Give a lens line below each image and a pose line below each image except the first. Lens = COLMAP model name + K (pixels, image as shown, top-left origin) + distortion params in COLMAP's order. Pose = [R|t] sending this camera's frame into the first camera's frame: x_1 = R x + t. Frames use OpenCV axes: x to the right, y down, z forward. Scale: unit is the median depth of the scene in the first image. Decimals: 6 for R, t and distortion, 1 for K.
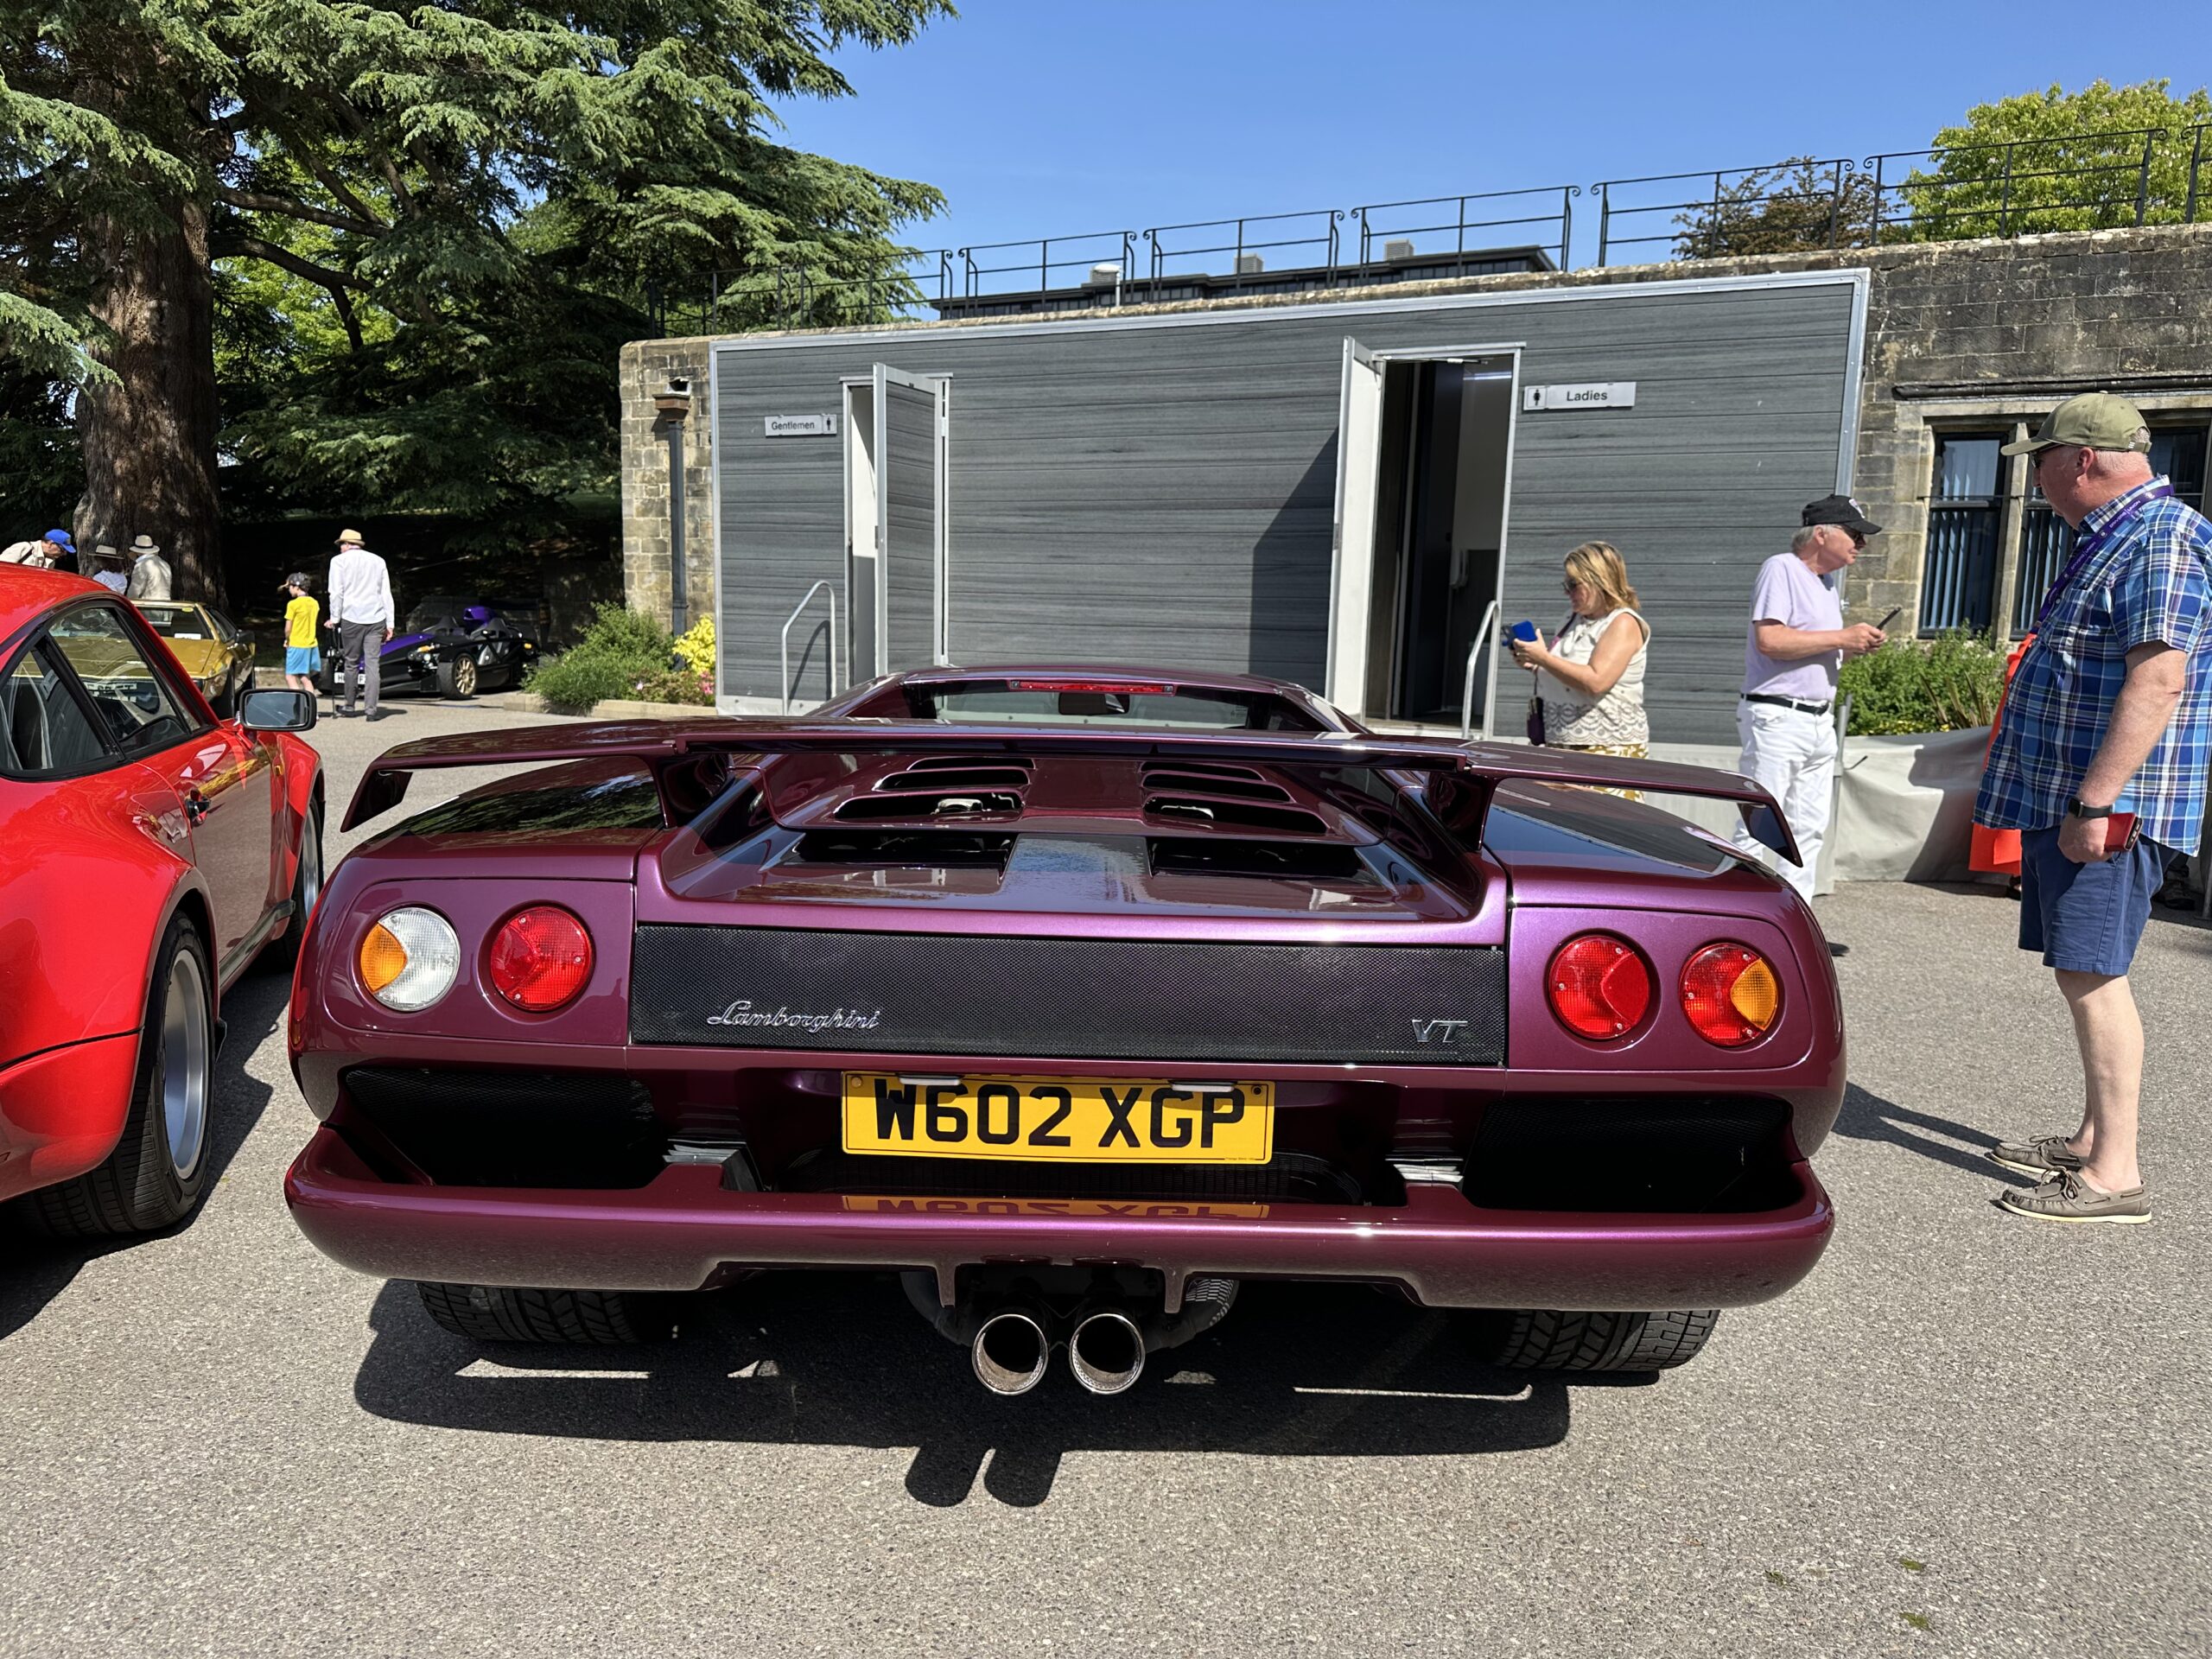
lens RADIAL K [[1561.9, 0, 1108.5], [0, 1561.9, 847.0], [0, 0, 1]] dist [0.039997, -0.047883]
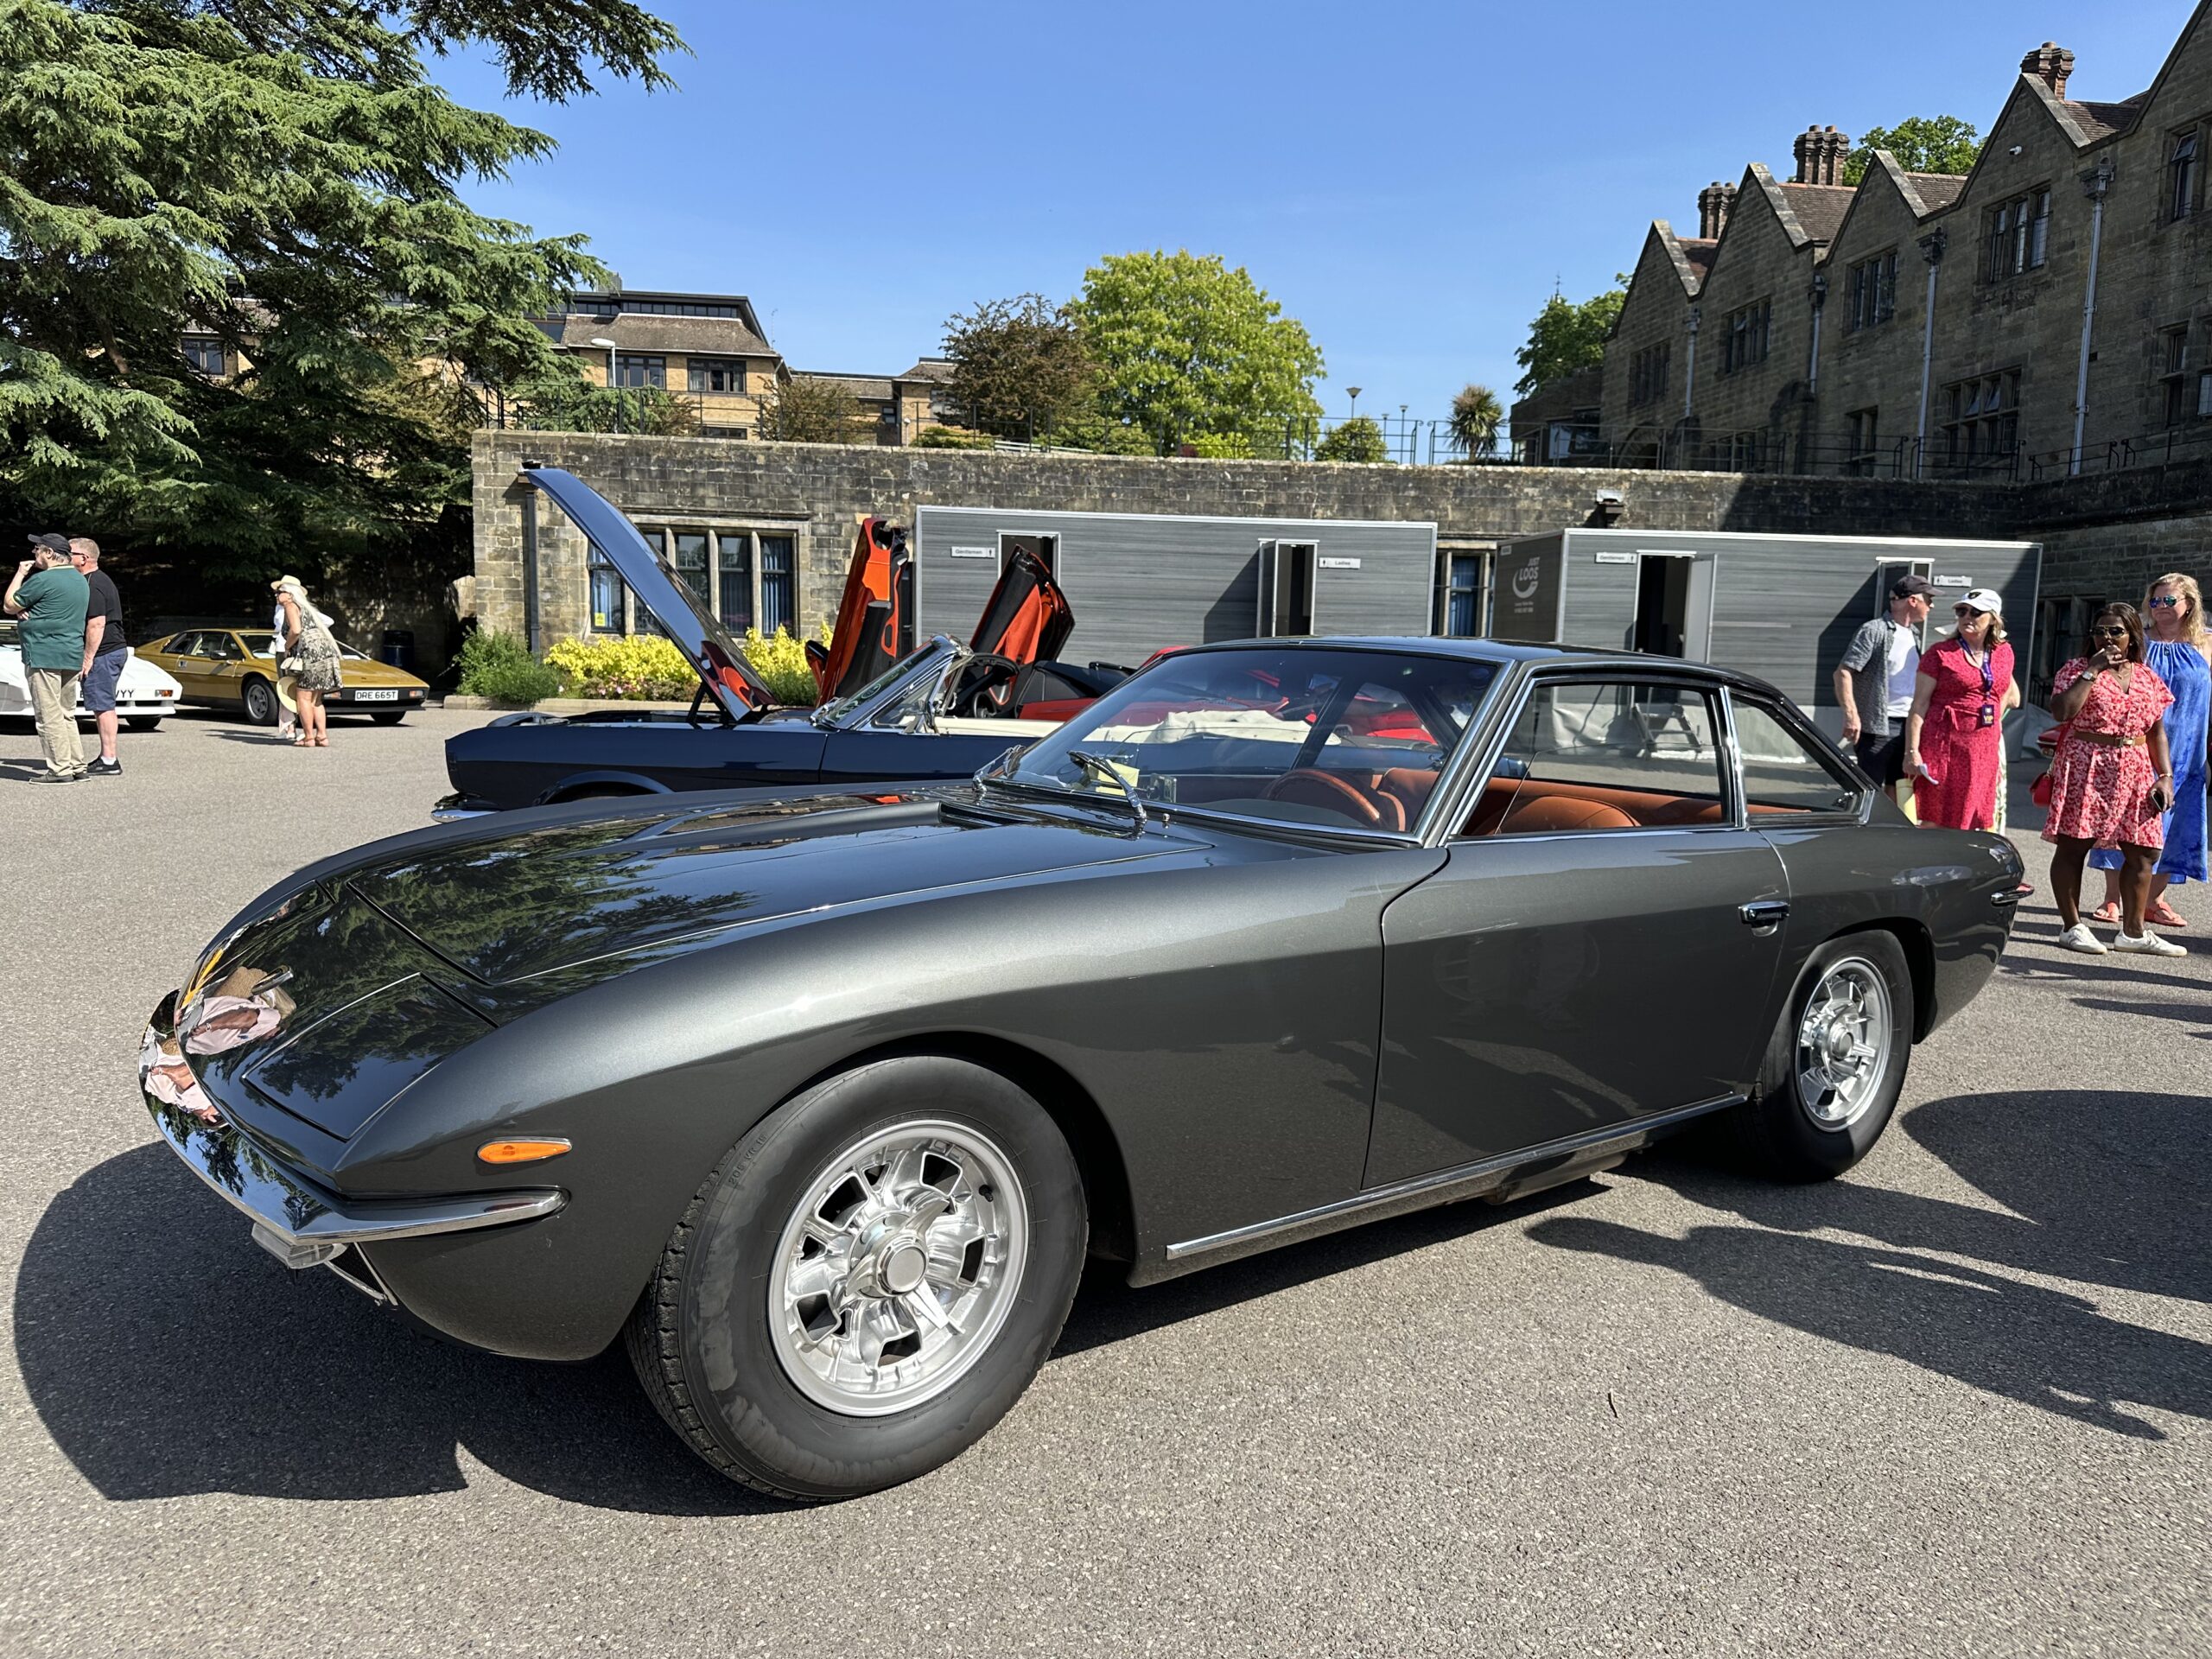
lens RADIAL K [[1561.9, 0, 1107.6], [0, 1561.9, 831.3], [0, 0, 1]] dist [0.039997, -0.047883]
pose [[0.839765, -0.069441, 0.538491, -0.603372], [0.072567, 0.997244, 0.015433, 0.034737], [-0.538078, 0.026117, 0.842490, -0.395008]]
